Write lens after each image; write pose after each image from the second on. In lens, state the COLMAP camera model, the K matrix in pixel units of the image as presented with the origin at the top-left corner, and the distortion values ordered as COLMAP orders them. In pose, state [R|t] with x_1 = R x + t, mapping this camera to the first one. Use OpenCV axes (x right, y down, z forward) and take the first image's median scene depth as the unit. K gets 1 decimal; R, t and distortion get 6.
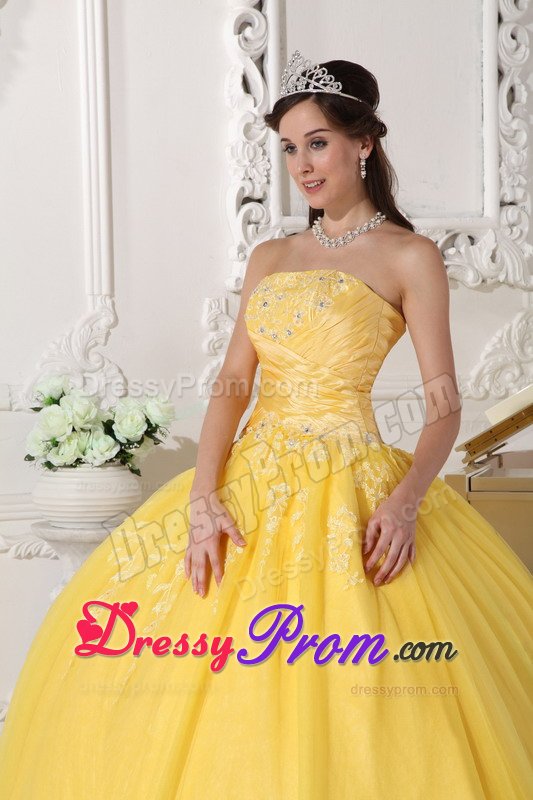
lens RADIAL K [[2032.4, 0, 253.3], [0, 2032.4, 407.0], [0, 0, 1]] dist [0.365884, 0.000000]
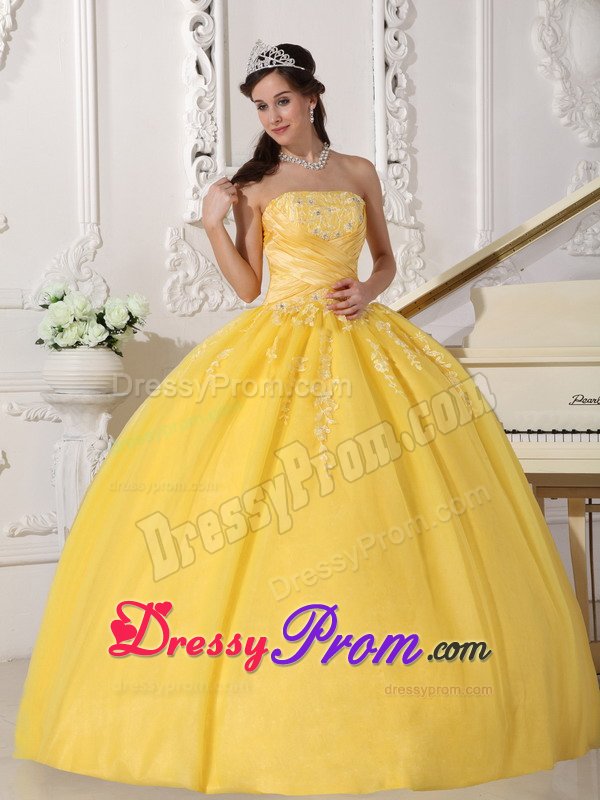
lens RADIAL K [[2055.8, 0, 287.4], [0, 2055.8, 385.6], [0, 0, 1]] dist [0.122328, 0.000000]
pose [[0.996657, 0.001016, 0.081696, -0.055222], [0.001348, 0.999582, -0.028877, 0.087486], [-0.081691, 0.028891, 0.996239, -0.331822]]
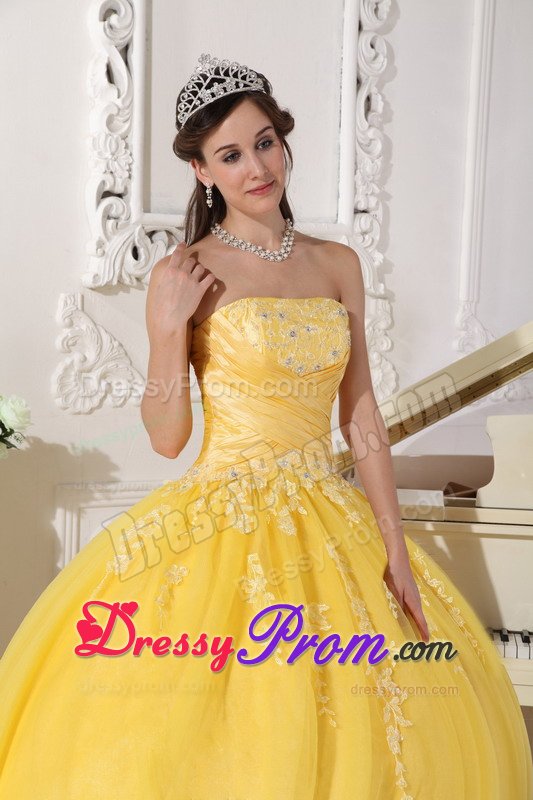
lens RADIAL K [[1617.1, 0, 266.6], [0, 1617.1, 402.3], [0, 0, 1]] dist [0.221954, 0.000000]
pose [[0.987068, 0.033455, 0.156769, -0.046247], [-0.039900, 0.998475, 0.038147, -0.035166], [-0.155254, -0.043909, 0.986898, 0.221070]]
